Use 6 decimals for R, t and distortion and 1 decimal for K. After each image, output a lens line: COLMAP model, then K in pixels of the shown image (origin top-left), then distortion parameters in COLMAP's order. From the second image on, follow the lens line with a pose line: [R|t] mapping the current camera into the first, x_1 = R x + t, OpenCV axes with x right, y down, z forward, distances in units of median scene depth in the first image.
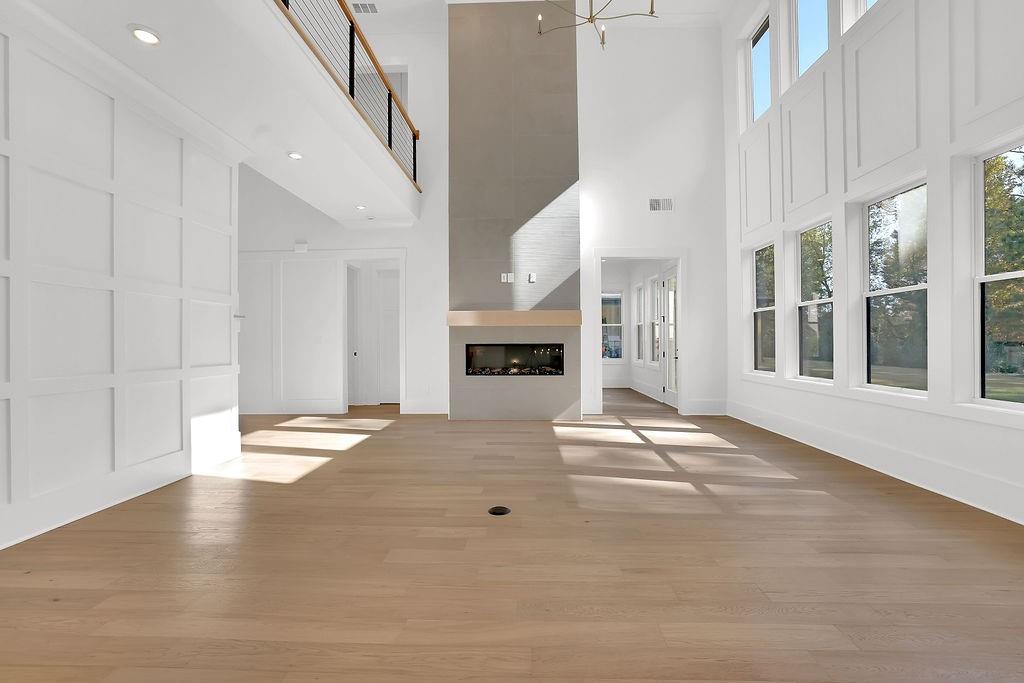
lens RADIAL K [[438.4, 0, 512.0], [0, 438.4, 341.5], [0, 0, 1]] dist [-0.000109, -0.000007]
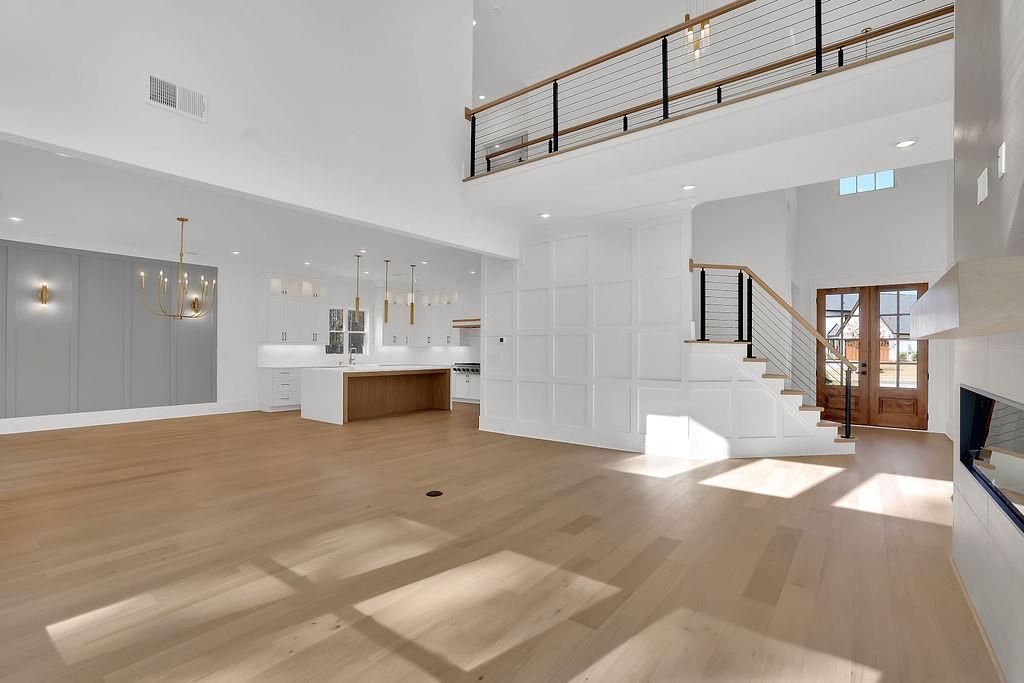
lens RADIAL K [[463.6, 0, 522.2], [0, 463.6, 346.6], [0, 0, 1]] dist [-0.012936, 0.000049]
pose [[-0.563541, -0.012979, -0.825986, 0.451248], [-0.004510, 0.999910, -0.012635, -0.016020], [0.826075, -0.003396, -0.563549, 0.931461]]
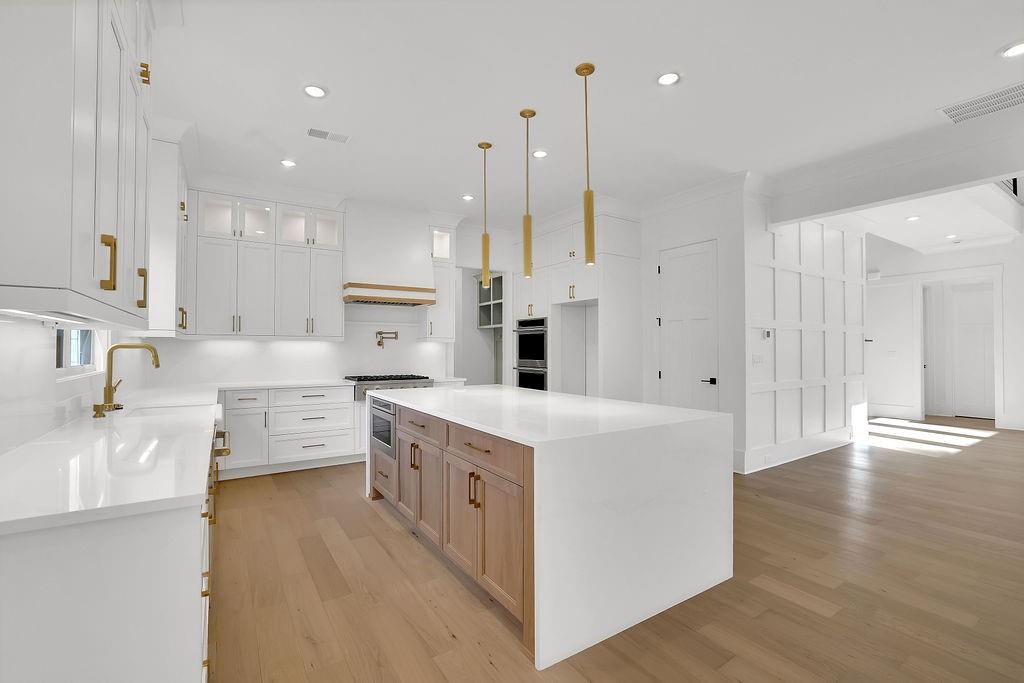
lens RADIAL K [[463.6, 0, 522.2], [0, 463.6, 346.6], [0, 0, 1]] dist [-0.012936, 0.000049]
pose [[0.602573, -0.008614, -0.798017, -0.073287], [0.005752, 0.999963, -0.006450, -0.023642], [0.798043, -0.000704, 0.602600, -0.554259]]
